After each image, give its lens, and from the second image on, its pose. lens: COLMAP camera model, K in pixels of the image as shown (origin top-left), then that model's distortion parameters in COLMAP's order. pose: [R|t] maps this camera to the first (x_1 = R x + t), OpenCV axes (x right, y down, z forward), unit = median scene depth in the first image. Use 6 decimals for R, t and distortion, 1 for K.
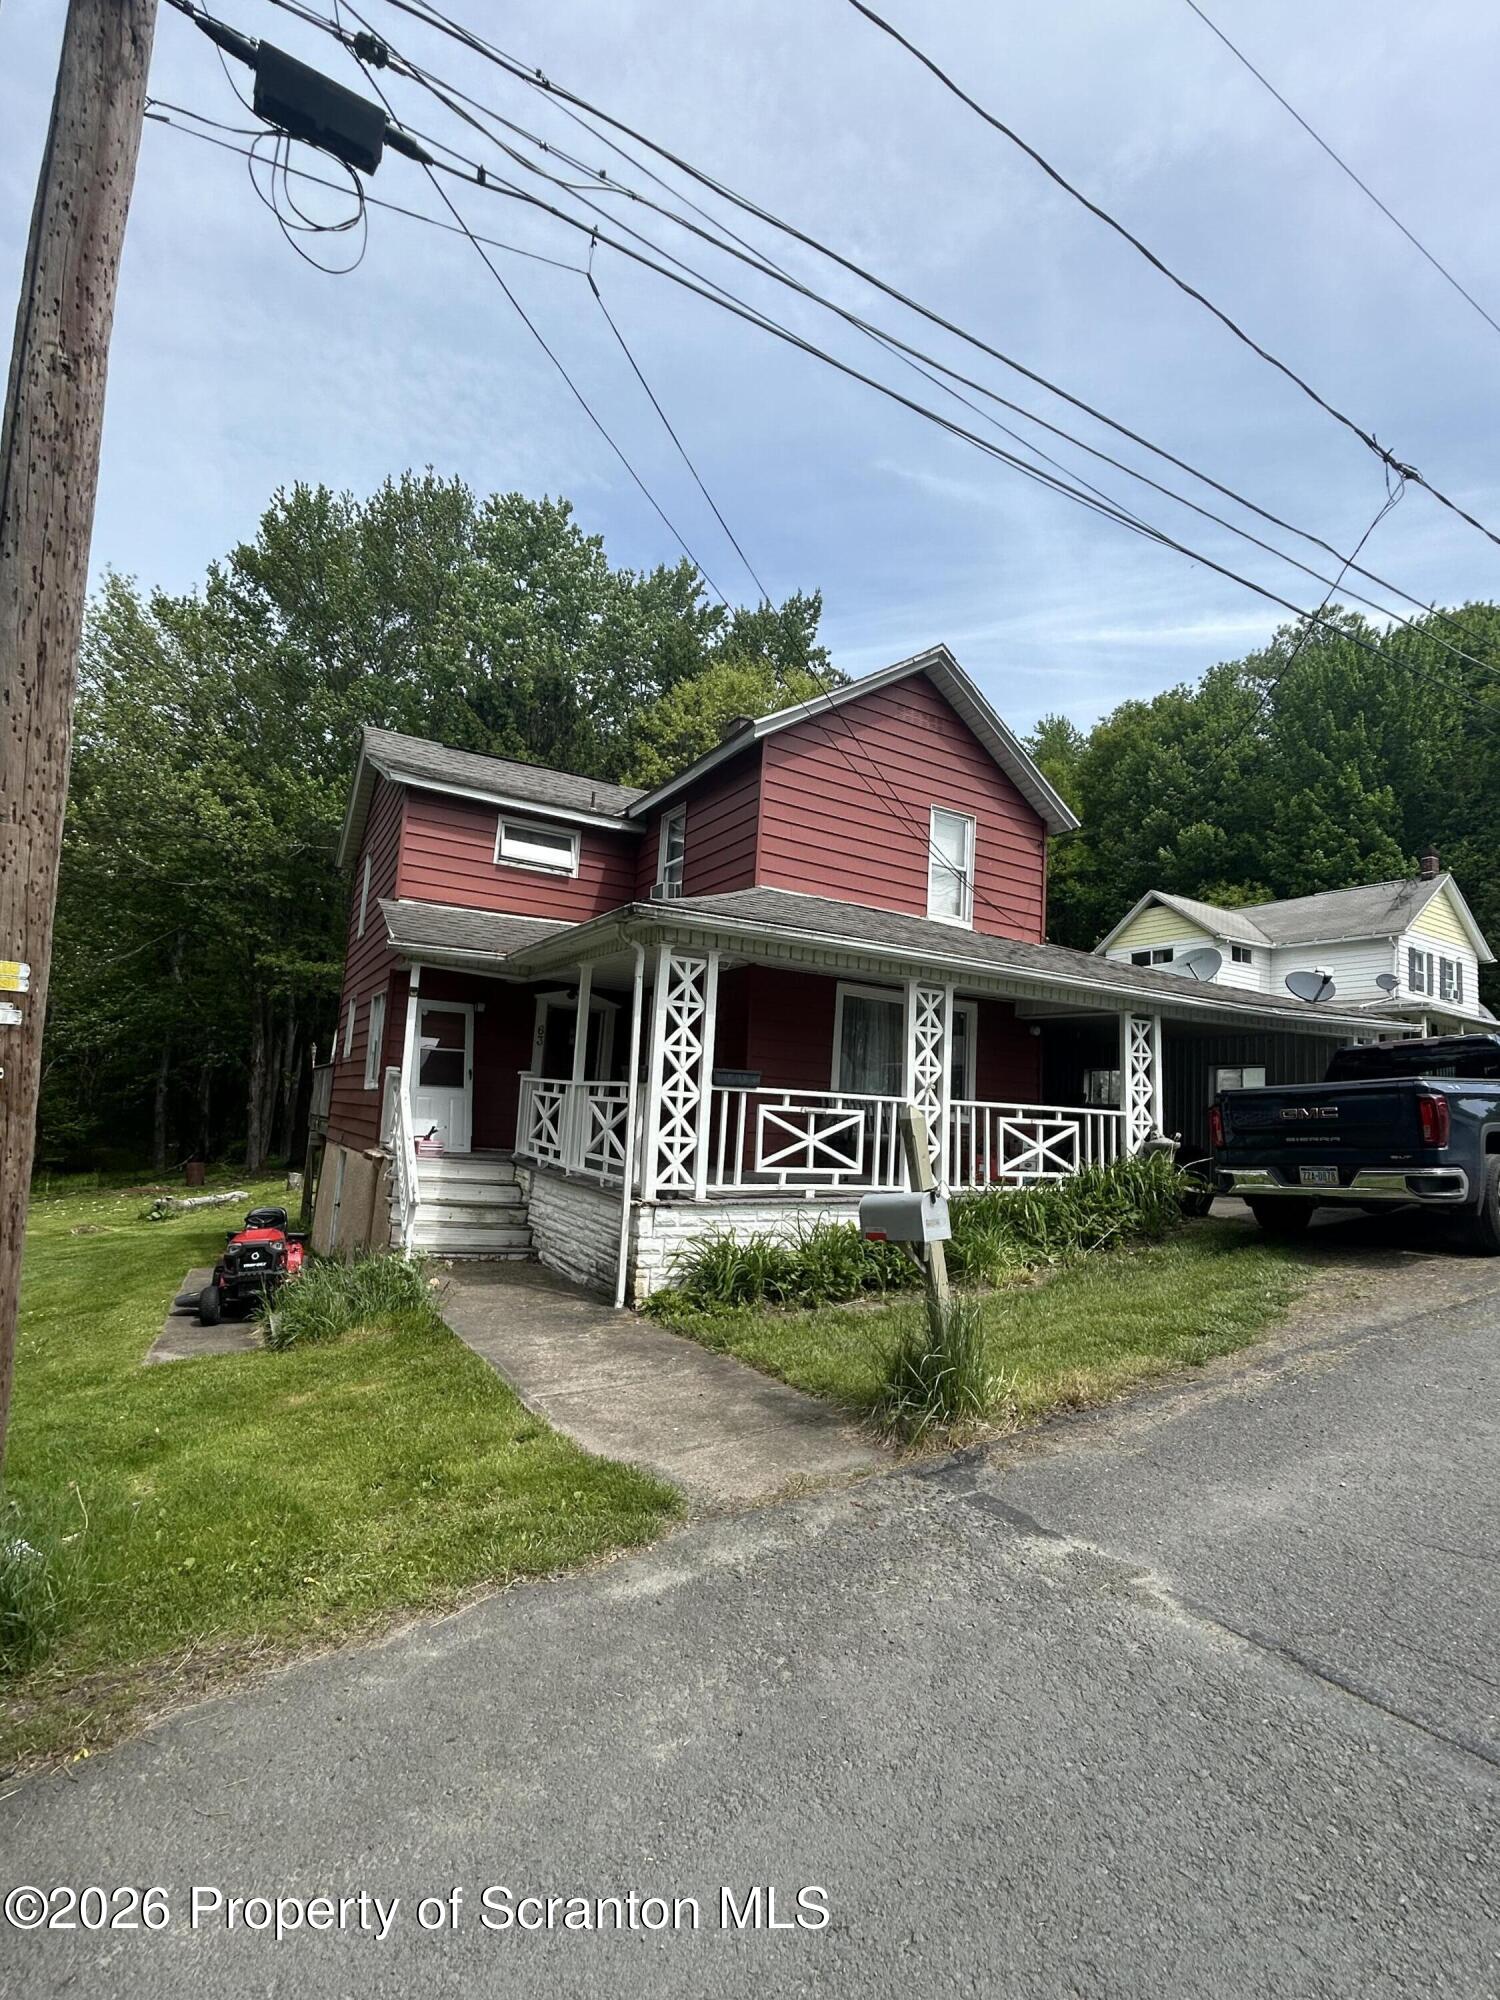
lens RADIAL K [[945.5, 0, 742.8], [0, 945.5, 994.3], [0, 0, 1]] dist [-0.010337, 0.000304]
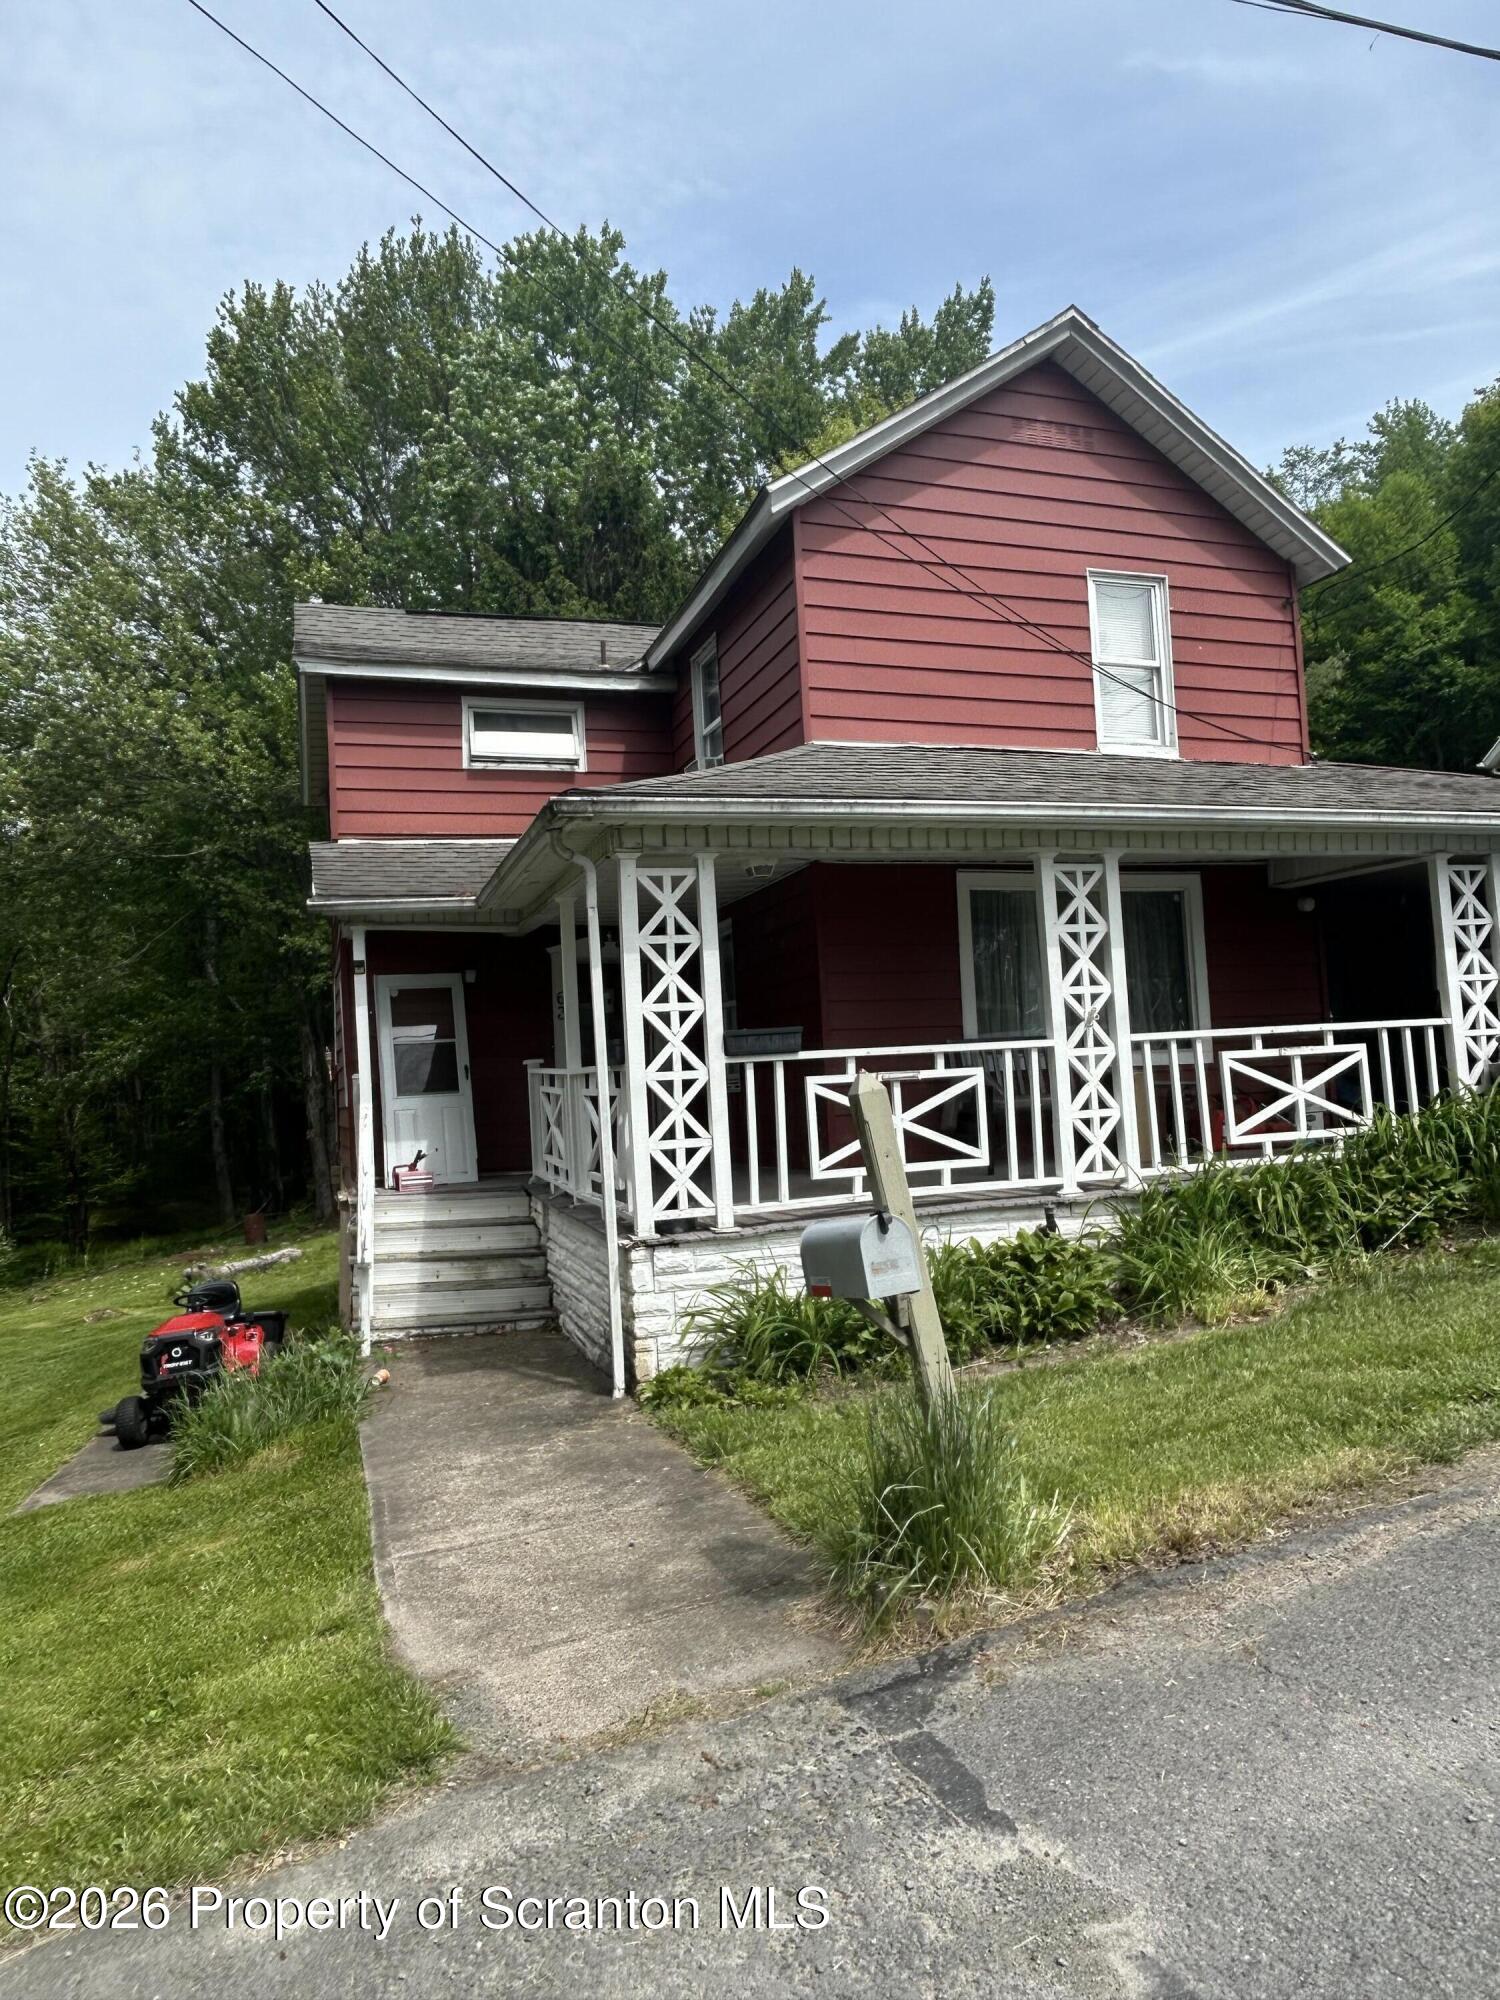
lens RADIAL K [[1324.5, 0, 753.3], [0, 1324.5, 1011.9], [0, 0, 1]] dist [-0.001675, -0.008891]
pose [[0.975249, -0.117185, -0.187503, 0.129013], [0.130452, 0.989636, 0.060016, 0.010073], [0.178527, -0.082991, 0.980429, 0.080328]]
